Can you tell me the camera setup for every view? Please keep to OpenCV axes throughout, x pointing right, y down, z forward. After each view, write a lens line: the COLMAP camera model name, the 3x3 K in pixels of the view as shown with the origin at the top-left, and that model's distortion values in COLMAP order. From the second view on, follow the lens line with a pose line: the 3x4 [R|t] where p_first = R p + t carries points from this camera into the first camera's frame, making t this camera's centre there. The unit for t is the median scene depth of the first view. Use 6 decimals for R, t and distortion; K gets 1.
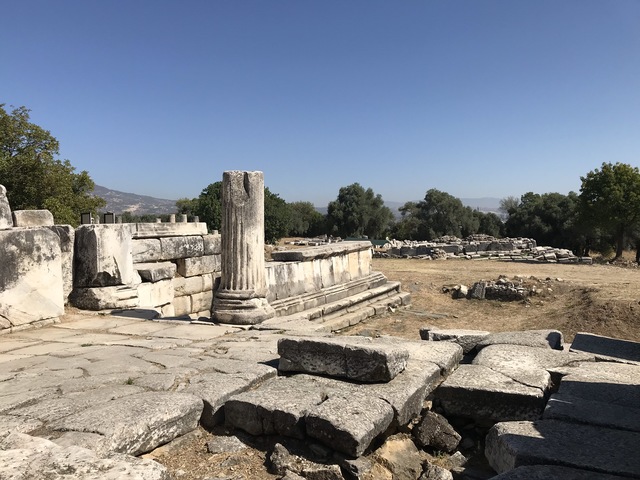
lens RADIAL K [[523.7, 0, 312.6], [0, 523.7, 231.0], [0, 0, 1]] dist [0.002586, 0.004217]
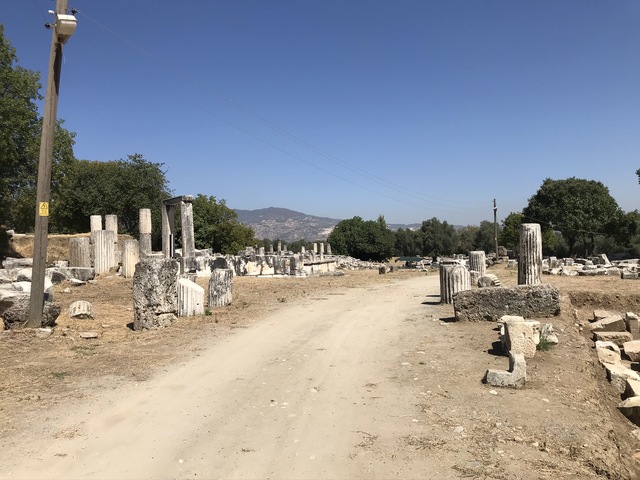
lens RADIAL K [[523.7, 0, 312.6], [0, 523.7, 231.0], [0, 0, 1]] dist [0.002586, 0.004217]
pose [[0.934220, -0.036689, -0.354806, 1.365000], [0.023558, 0.998871, -0.041258, -0.022725], [0.355919, 0.030185, 0.934029, -2.168045]]
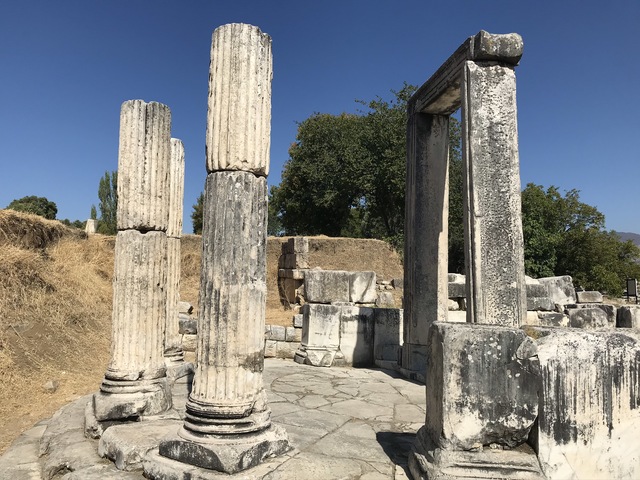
lens RADIAL K [[523.7, 0, 312.6], [0, 523.7, 231.0], [0, 0, 1]] dist [0.002586, 0.004217]
pose [[0.574616, -0.049117, -0.816948, 0.211407], [-0.034979, 0.995812, -0.084473, -0.045229], [0.817676, 0.077116, 0.570491, -0.438419]]
